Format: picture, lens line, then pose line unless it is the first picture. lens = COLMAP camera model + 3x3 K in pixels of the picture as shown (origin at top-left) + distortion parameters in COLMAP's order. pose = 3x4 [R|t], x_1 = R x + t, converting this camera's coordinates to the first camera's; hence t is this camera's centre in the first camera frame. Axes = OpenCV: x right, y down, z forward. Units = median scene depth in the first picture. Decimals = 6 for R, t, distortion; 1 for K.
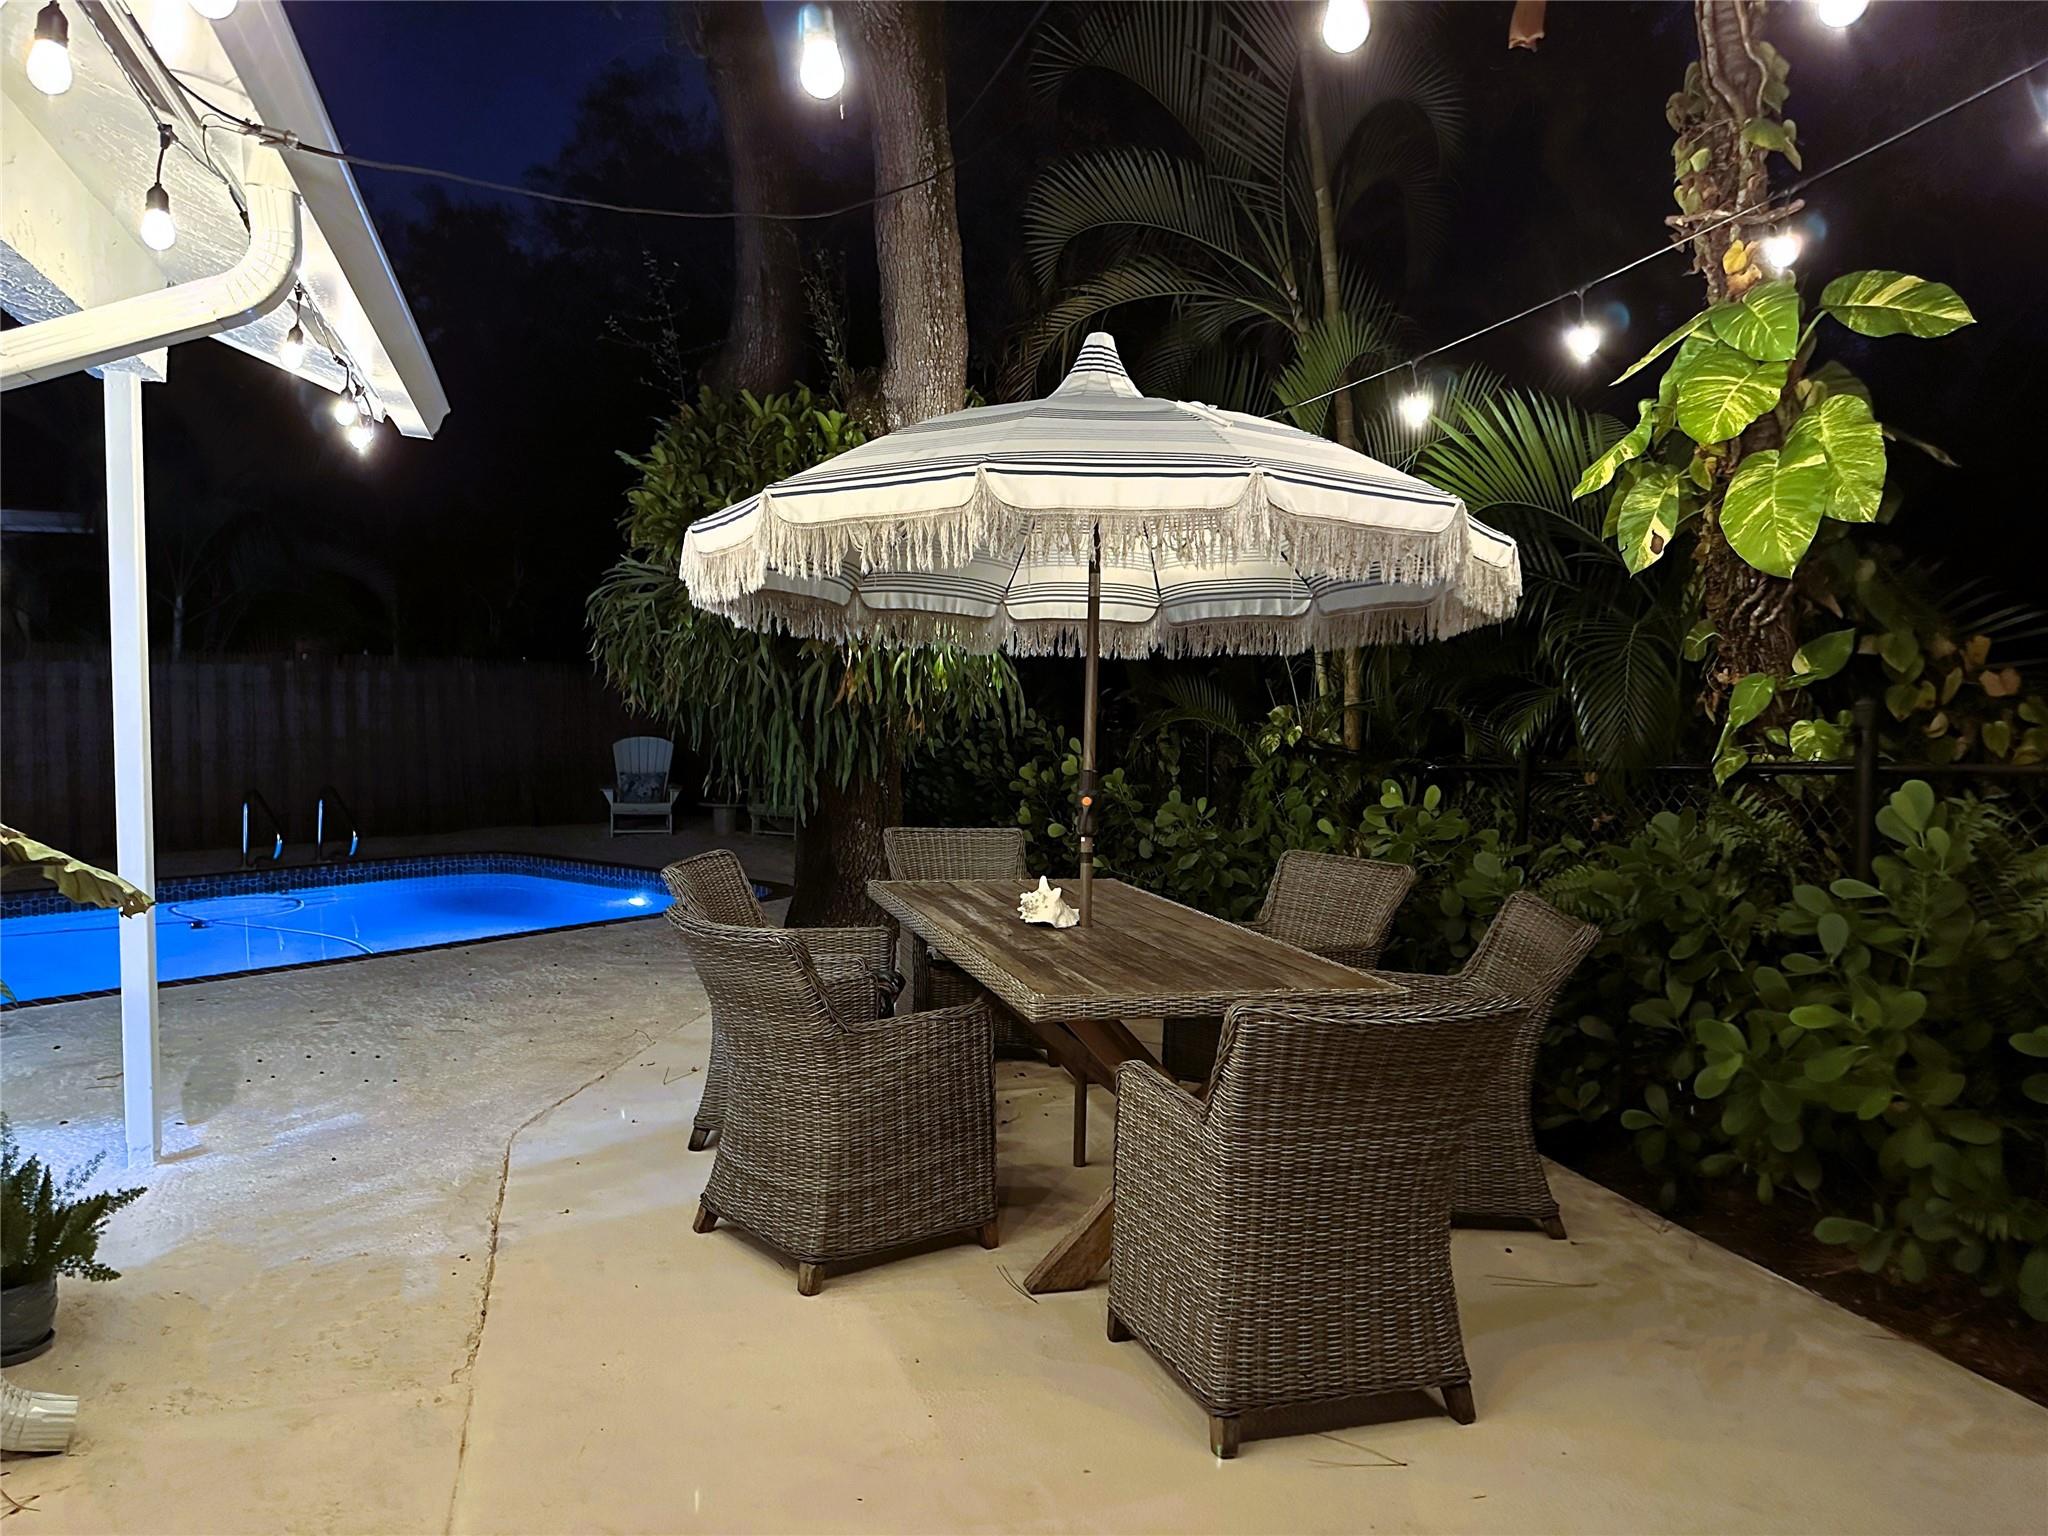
lens RADIAL K [[1418.5, 0, 1024.0], [0, 1418.5, 768.0], [0, 0, 1]] dist [0.003063, 0.001303]
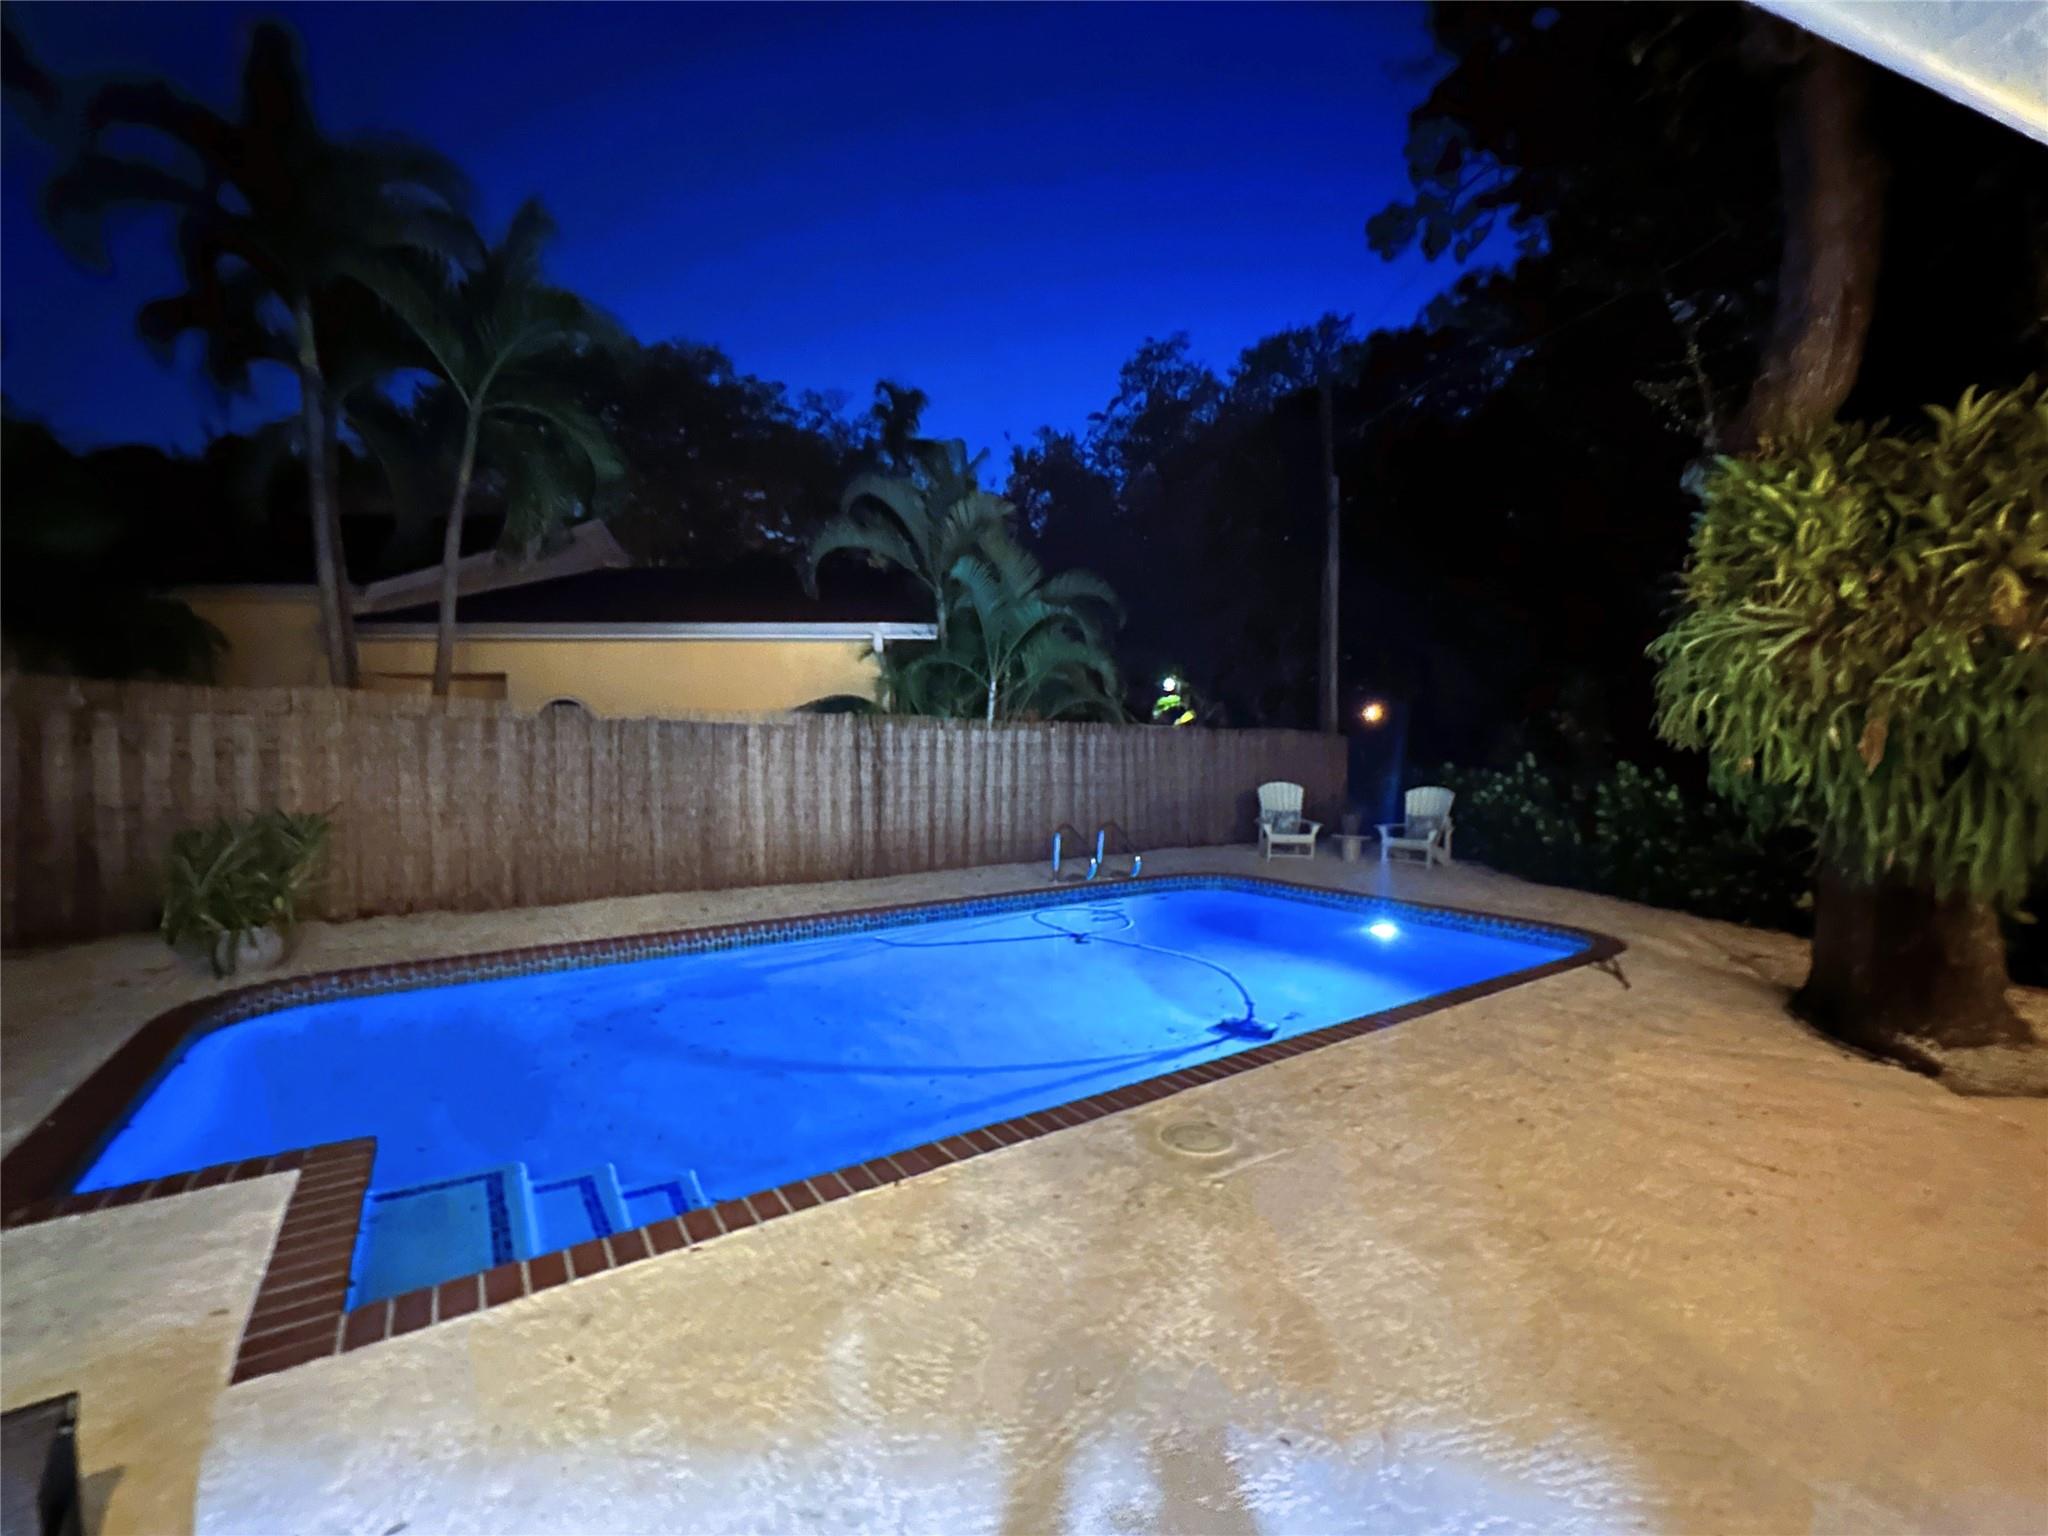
lens RADIAL K [[820.7, 0, 1024.0], [0, 820.7, 768.0], [0, 0, 1]] dist [0.000969, 0.000138]
pose [[0.968454, 0.001370, -0.249187, -0.347055], [-0.009567, 0.999452, -0.031688, -0.011027], [0.249007, 0.033073, 0.967937, 0.222423]]
